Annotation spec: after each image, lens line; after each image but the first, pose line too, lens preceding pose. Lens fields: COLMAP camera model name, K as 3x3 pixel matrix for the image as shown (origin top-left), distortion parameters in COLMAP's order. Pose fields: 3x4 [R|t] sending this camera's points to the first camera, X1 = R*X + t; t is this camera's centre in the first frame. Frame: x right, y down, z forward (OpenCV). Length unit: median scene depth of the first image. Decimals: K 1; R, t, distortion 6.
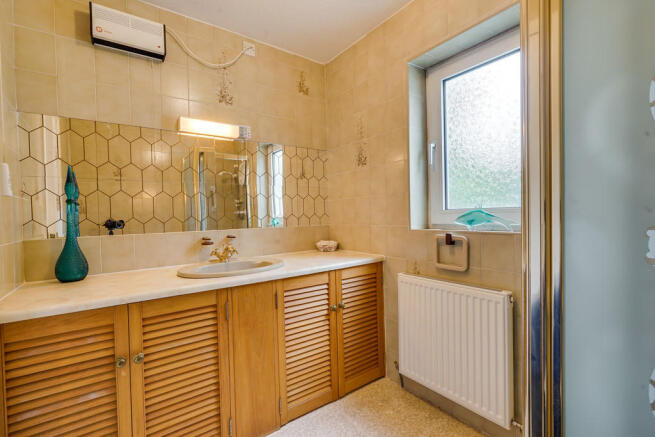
lens RADIAL K [[295.6, 0, 327.6], [0, 295.6, 217.2], [0, 0, 1]] dist [-0.003163, 0.000622]
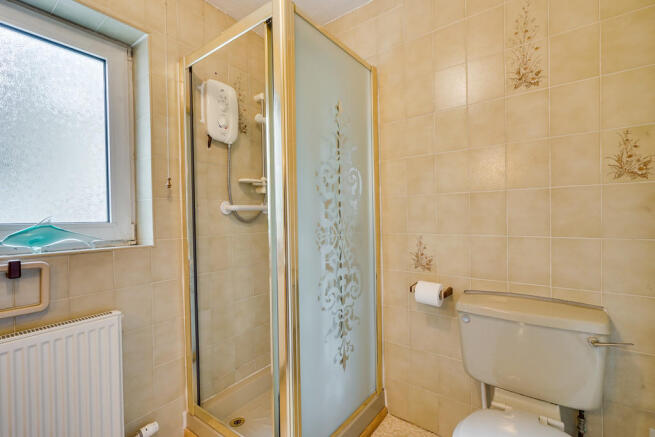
lens RADIAL K [[295.6, 0, 327.7], [0, 295.6, 217.3], [0, 0, 1]] dist [-0.003163, 0.000622]
pose [[-0.299793, 0.018751, 0.953820, -0.444160], [0.039531, 0.999192, -0.007218, -0.011649], [-0.953185, 0.035541, -0.300293, 0.553658]]
